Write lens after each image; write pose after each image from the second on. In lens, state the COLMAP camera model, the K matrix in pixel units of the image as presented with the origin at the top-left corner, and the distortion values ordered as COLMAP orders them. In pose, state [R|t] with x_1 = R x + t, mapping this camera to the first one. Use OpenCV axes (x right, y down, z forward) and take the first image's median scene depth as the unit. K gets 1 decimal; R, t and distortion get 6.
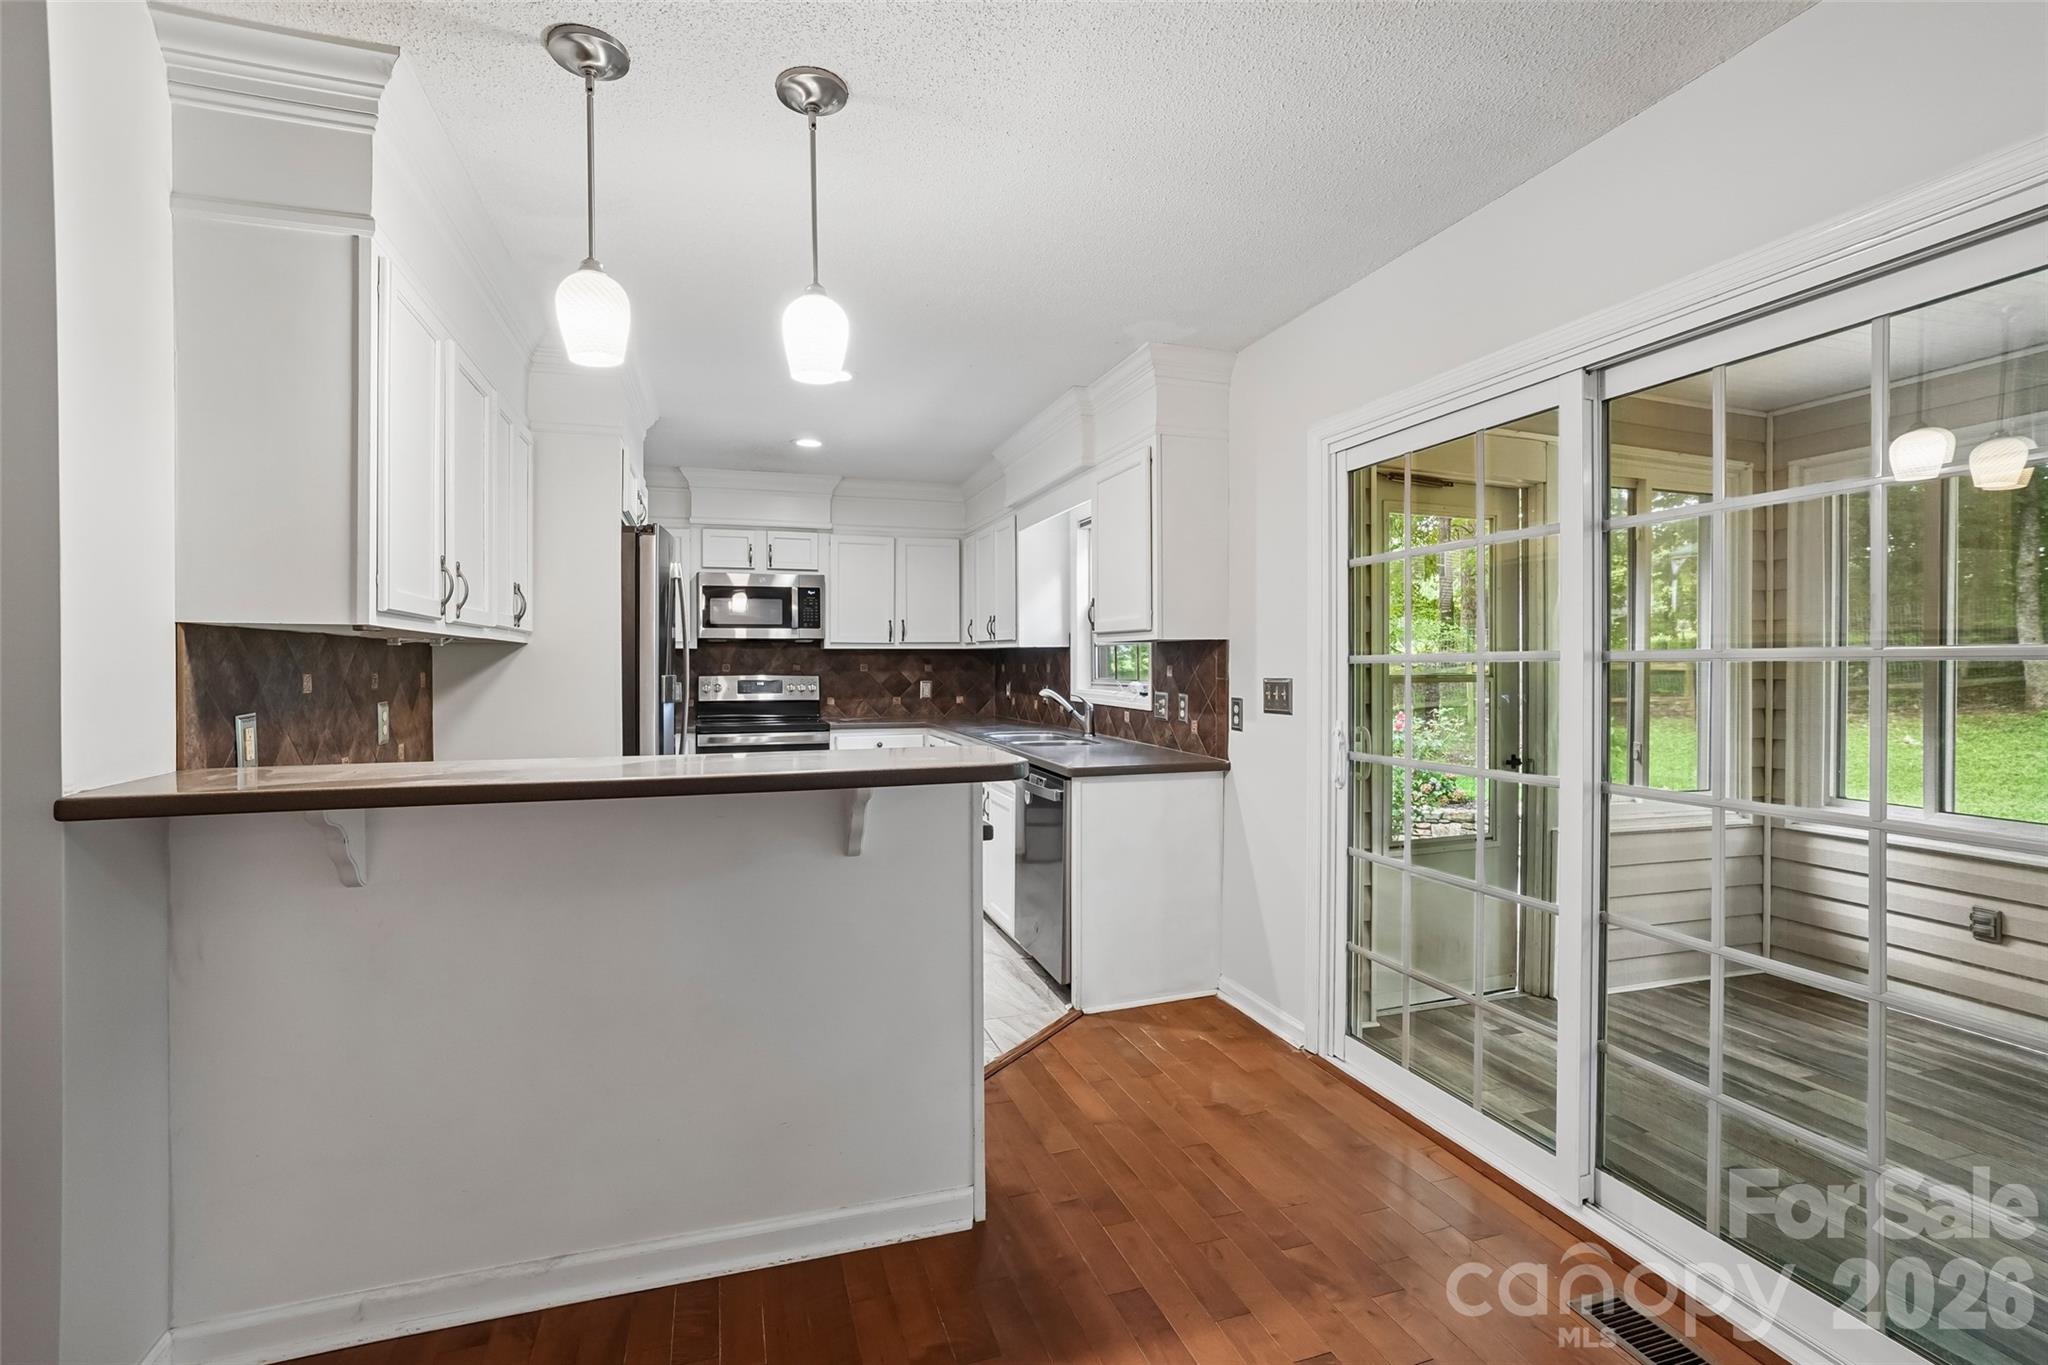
lens RADIAL K [[902.7, 0, 1020.9], [0, 902.7, 680.1], [0, 0, 1]] dist [-0.066957, 0.022959]
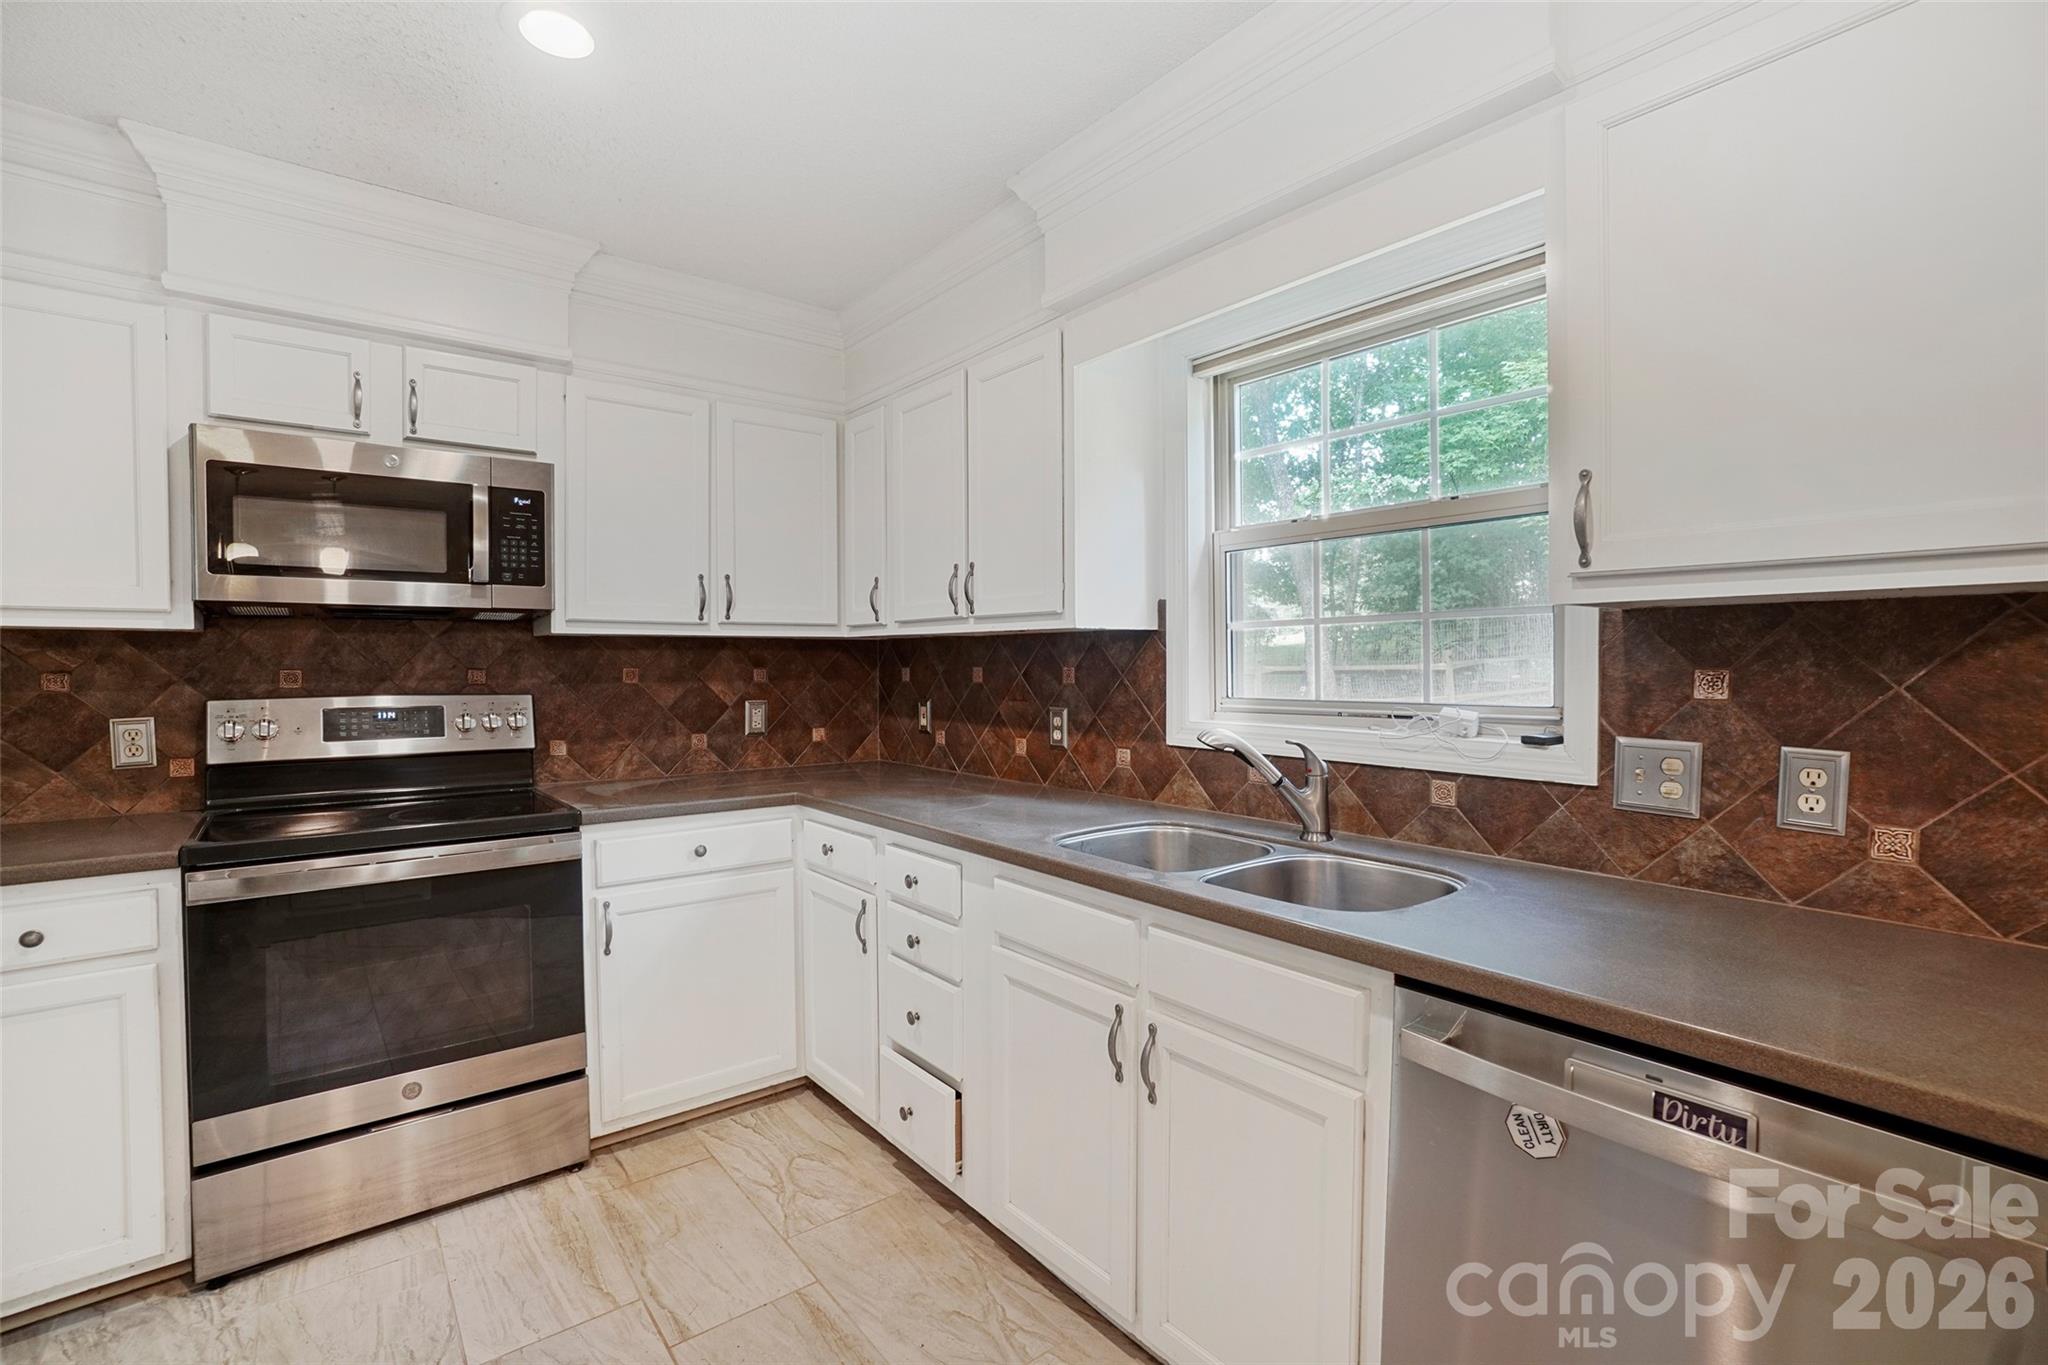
lens RADIAL K [[902.7, 0, 1020.9], [0, 902.7, 680.1], [0, 0, 1]] dist [-0.066957, 0.022959]
pose [[0.938138, -0.009207, 0.346140, -0.161921], [0.009895, 0.999951, -0.000219, -0.010396], [-0.346121, 0.003631, 0.938183, 0.541433]]
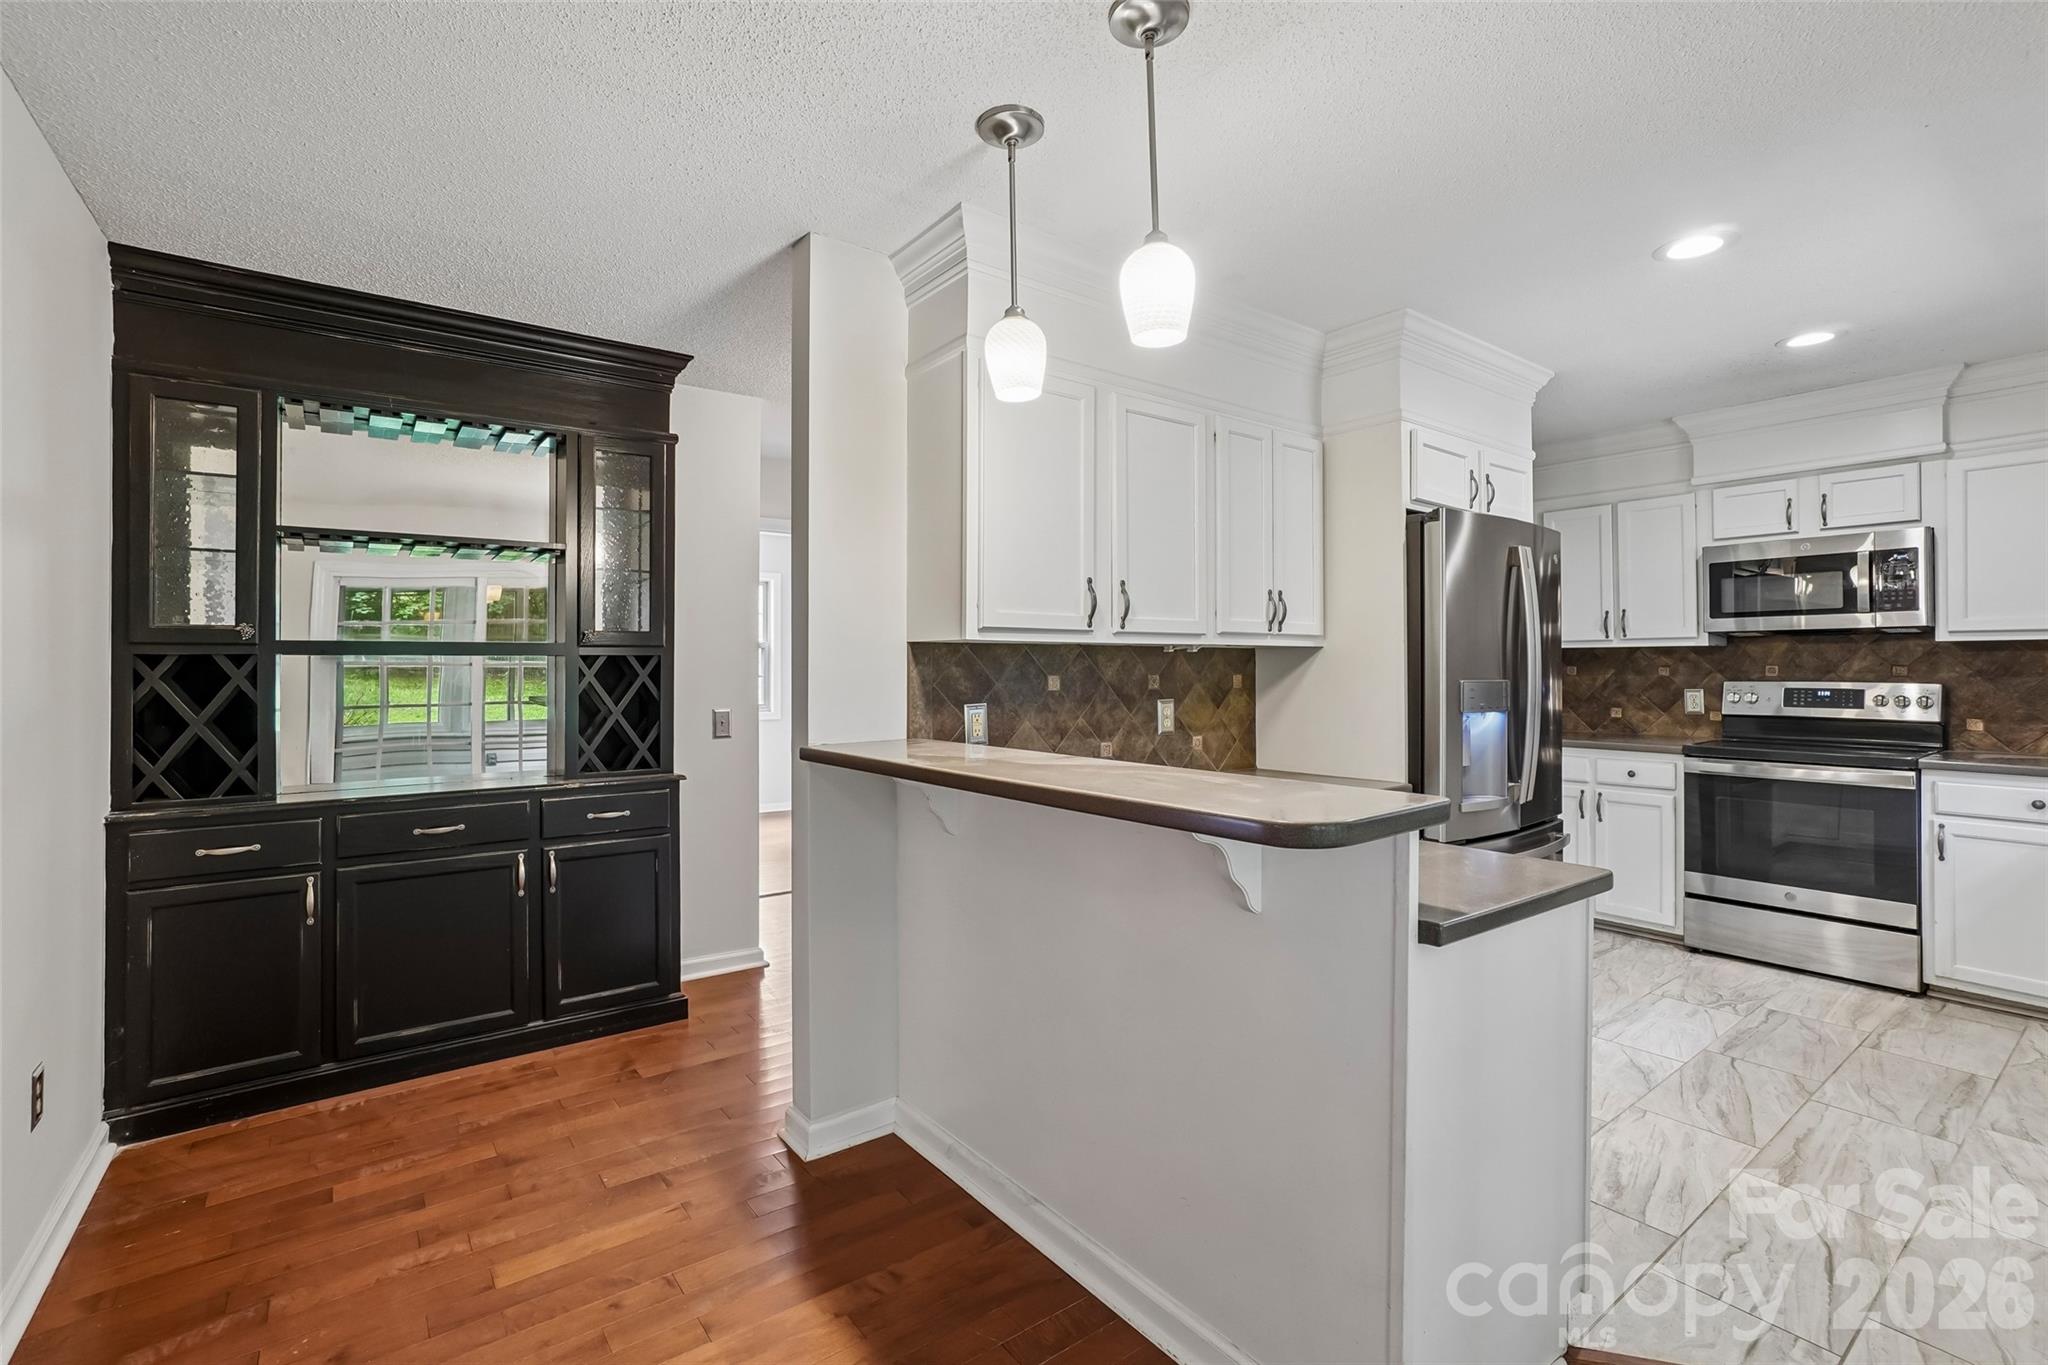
lens RADIAL K [[912.4, 0, 1017.3], [0, 912.4, 662.0], [0, 0, 1]] dist [-0.053499, 0.023145]
pose [[0.314315, -0.004988, -0.949306, 0.181920], [-0.014321, 0.999847, -0.009995, -0.004969], [0.949211, 0.016737, 0.314195, 0.195730]]
